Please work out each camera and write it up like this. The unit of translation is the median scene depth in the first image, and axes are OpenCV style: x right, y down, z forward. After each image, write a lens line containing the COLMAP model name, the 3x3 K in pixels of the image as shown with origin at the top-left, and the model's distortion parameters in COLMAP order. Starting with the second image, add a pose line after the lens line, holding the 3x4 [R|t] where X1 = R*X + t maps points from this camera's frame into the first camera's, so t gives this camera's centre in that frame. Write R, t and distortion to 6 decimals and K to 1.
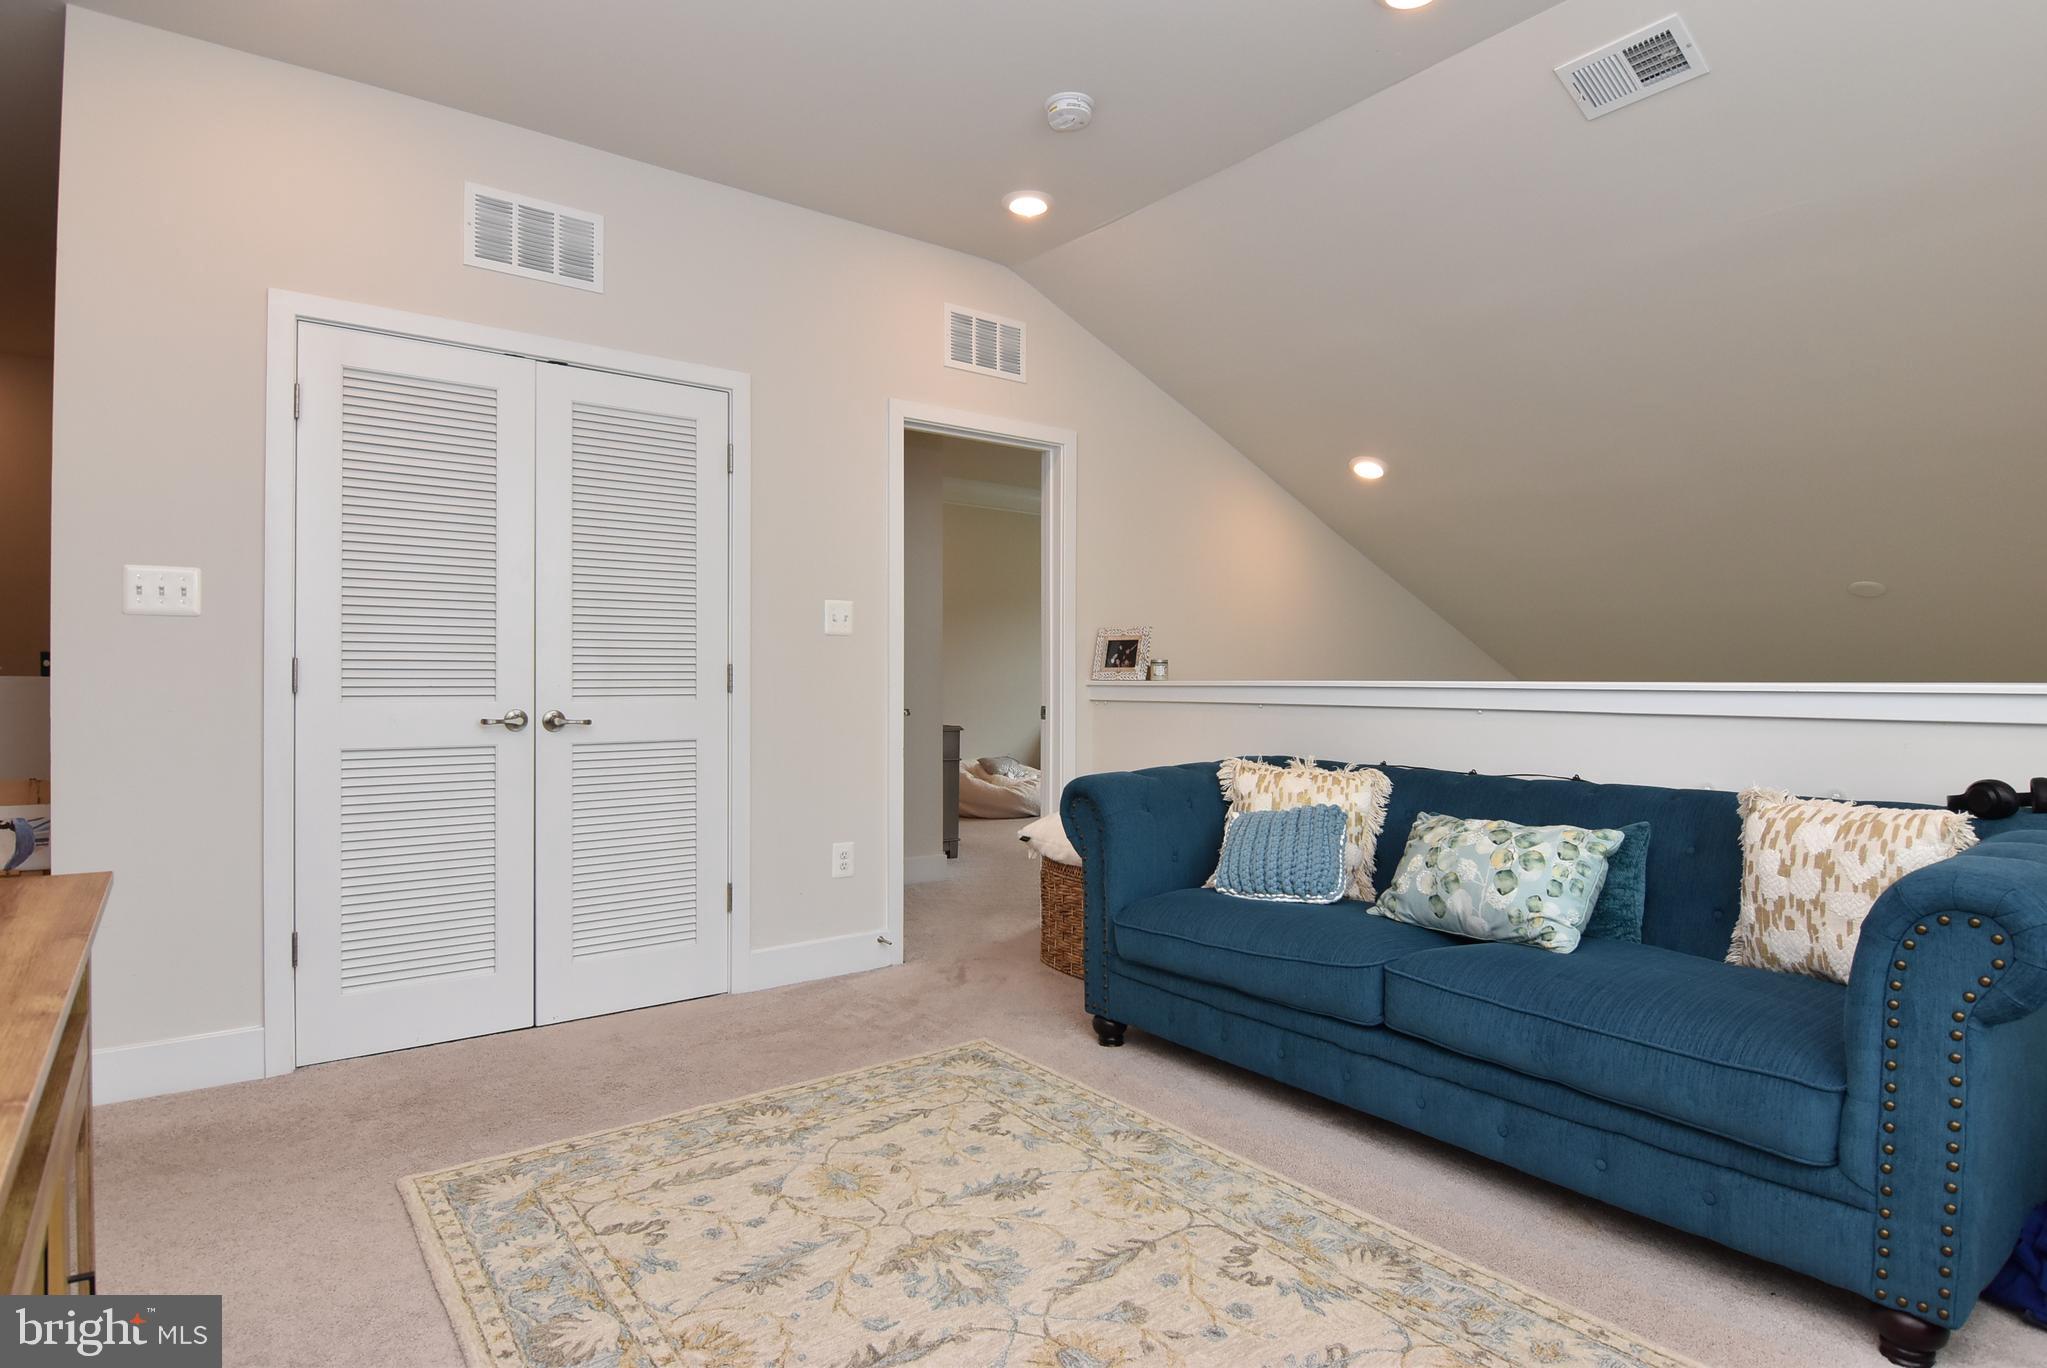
lens RADIAL K [[1092.8, 0, 1025.7], [0, 1092.8, 682.0], [0, 0, 1]] dist [-0.008524, -0.002710]
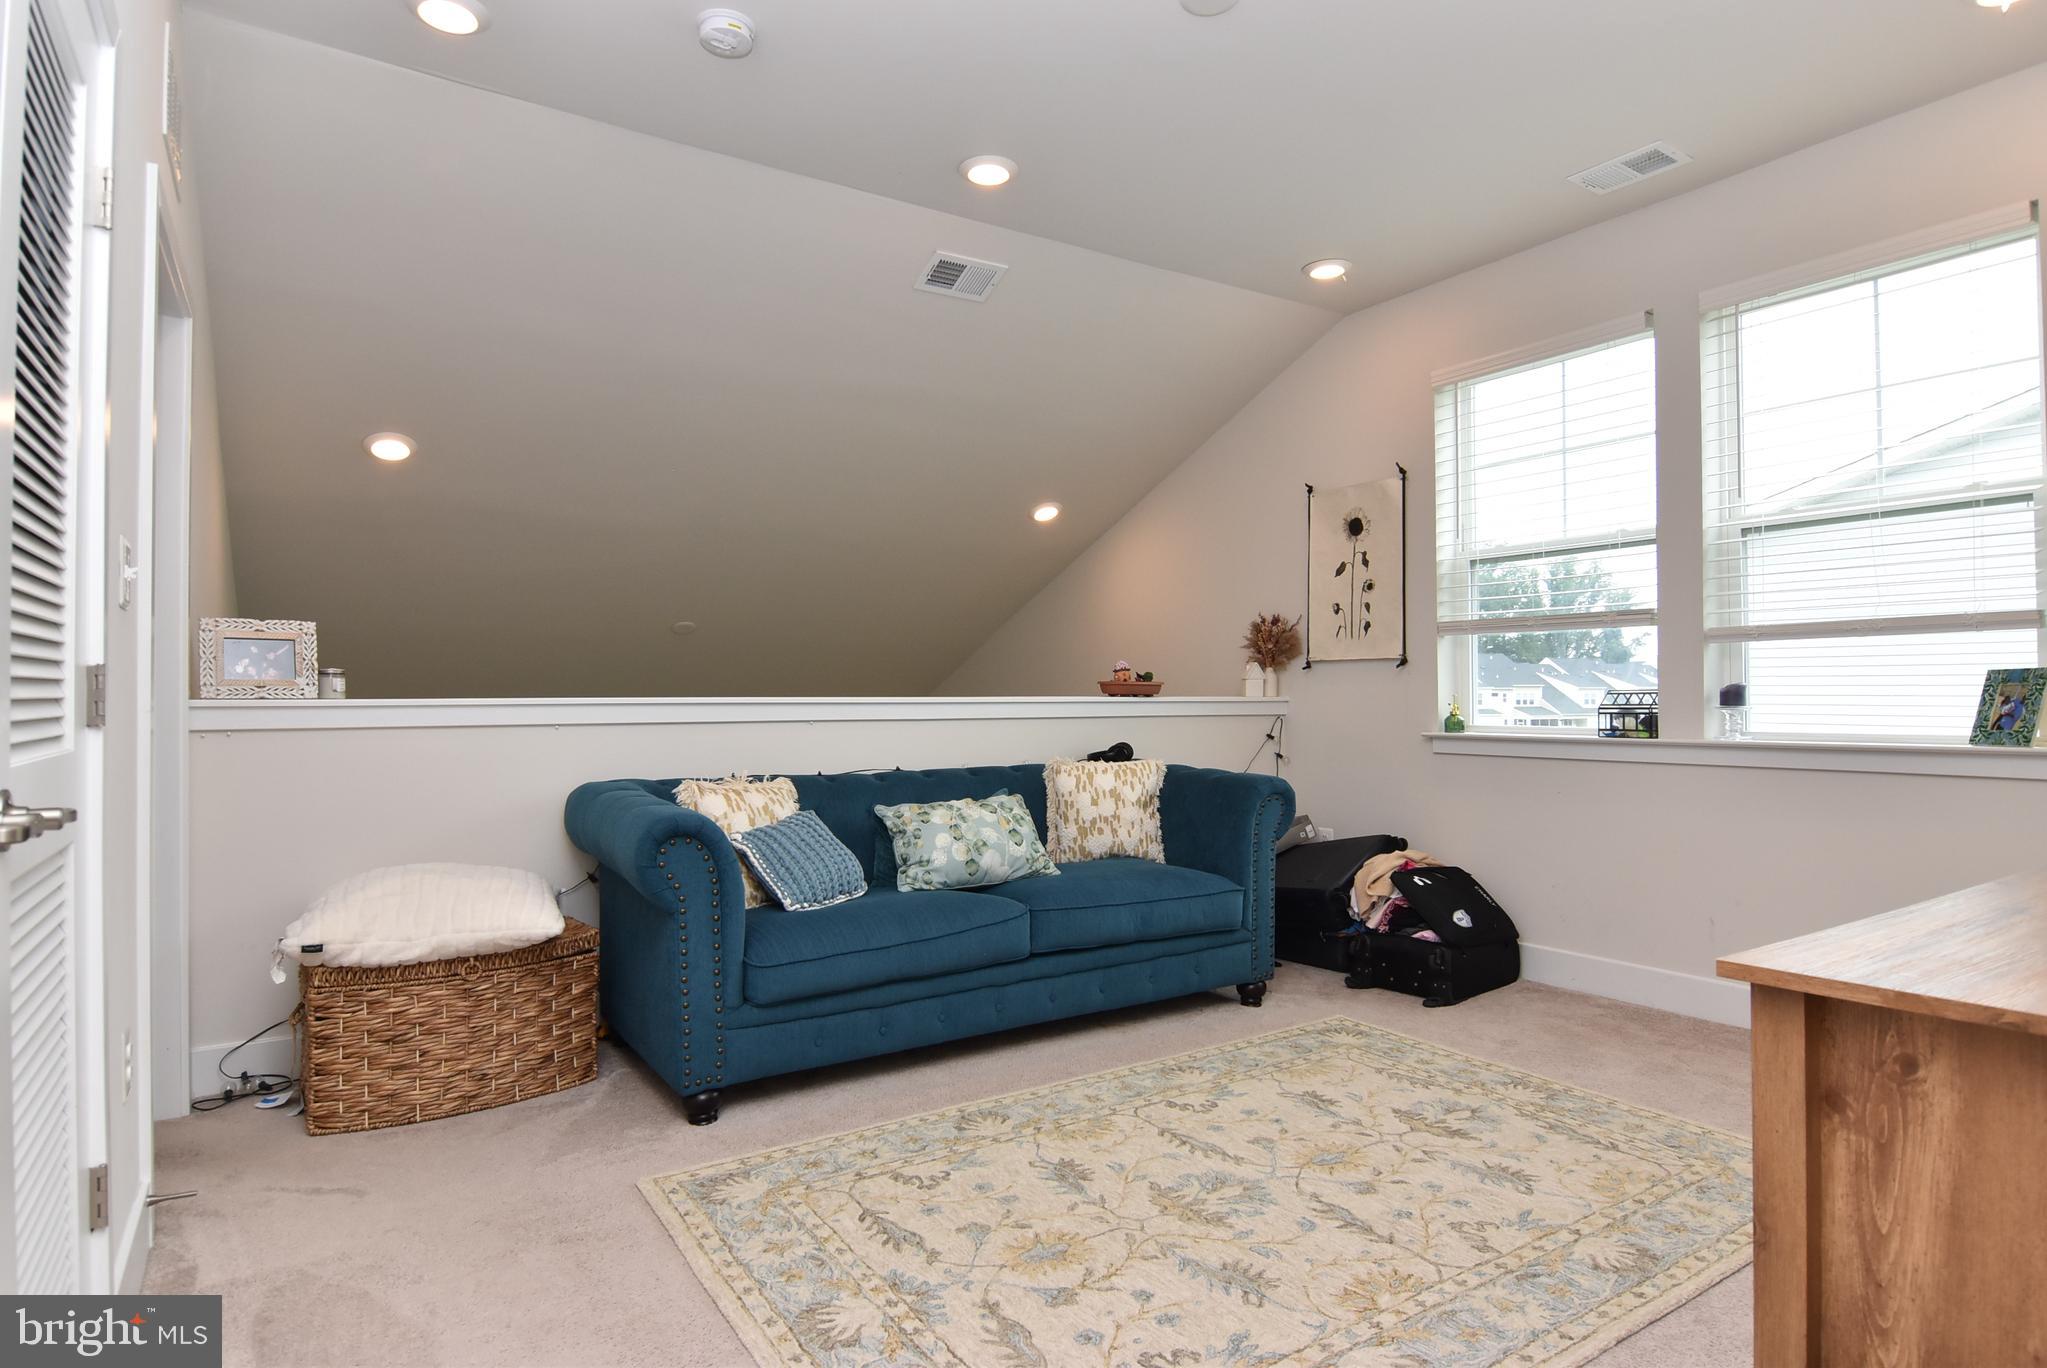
lens RADIAL K [[1124.2, 0, 1030.6], [0, 1124.2, 679.4], [0, 0, 1]] dist [0.000688, -0.000340]
pose [[0.065807, 0.013126, 0.997746, -1.084403], [0.006032, 0.999890, -0.013552, -0.002489], [-0.997814, 0.006910, 0.065721, 0.936320]]
